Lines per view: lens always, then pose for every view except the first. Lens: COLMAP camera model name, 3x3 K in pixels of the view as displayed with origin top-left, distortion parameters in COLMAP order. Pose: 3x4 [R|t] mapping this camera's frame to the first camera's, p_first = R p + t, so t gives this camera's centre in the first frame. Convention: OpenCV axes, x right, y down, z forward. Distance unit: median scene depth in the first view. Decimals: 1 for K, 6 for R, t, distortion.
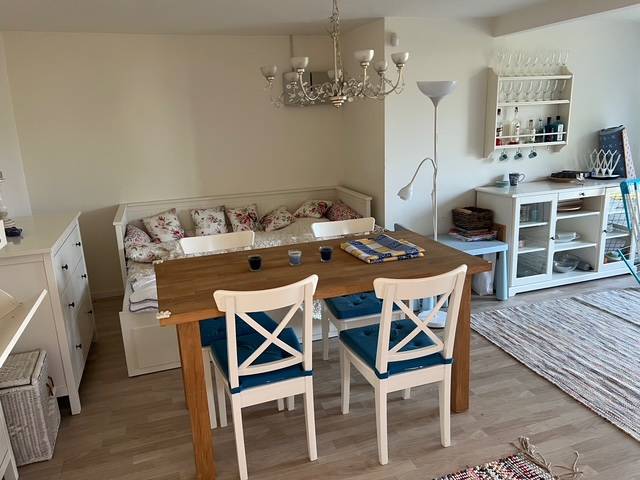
lens RADIAL K [[485.9, 0, 319.0], [0, 485.9, 239.6], [0, 0, 1]] dist [0.063358, -0.072273]
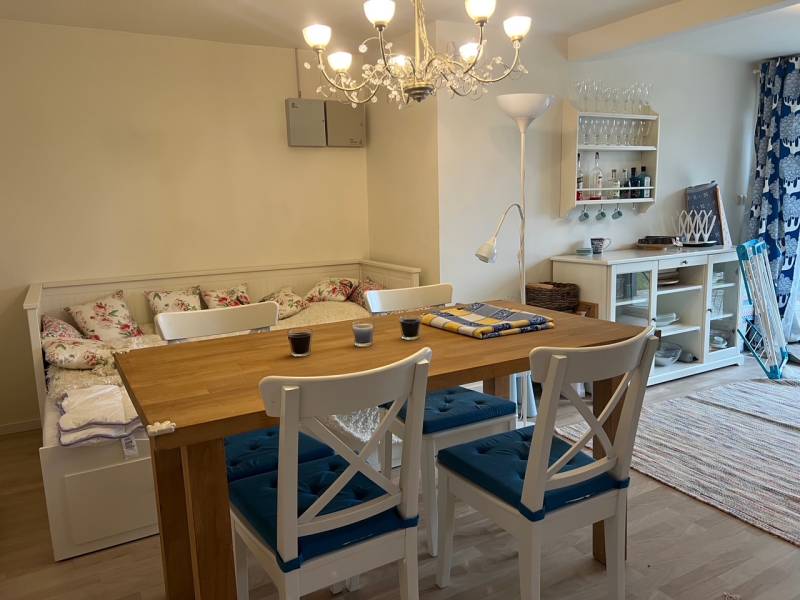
lens RADIAL K [[607.4, 0, 402.3], [0, 607.4, 298.5], [0, 0, 1]] dist [0.063358, -0.072273]
pose [[0.982033, -0.017560, 0.187889, -0.085806], [0.035819, 0.994906, -0.094233, 0.039819], [-0.185277, 0.099270, 0.977659, 0.136195]]
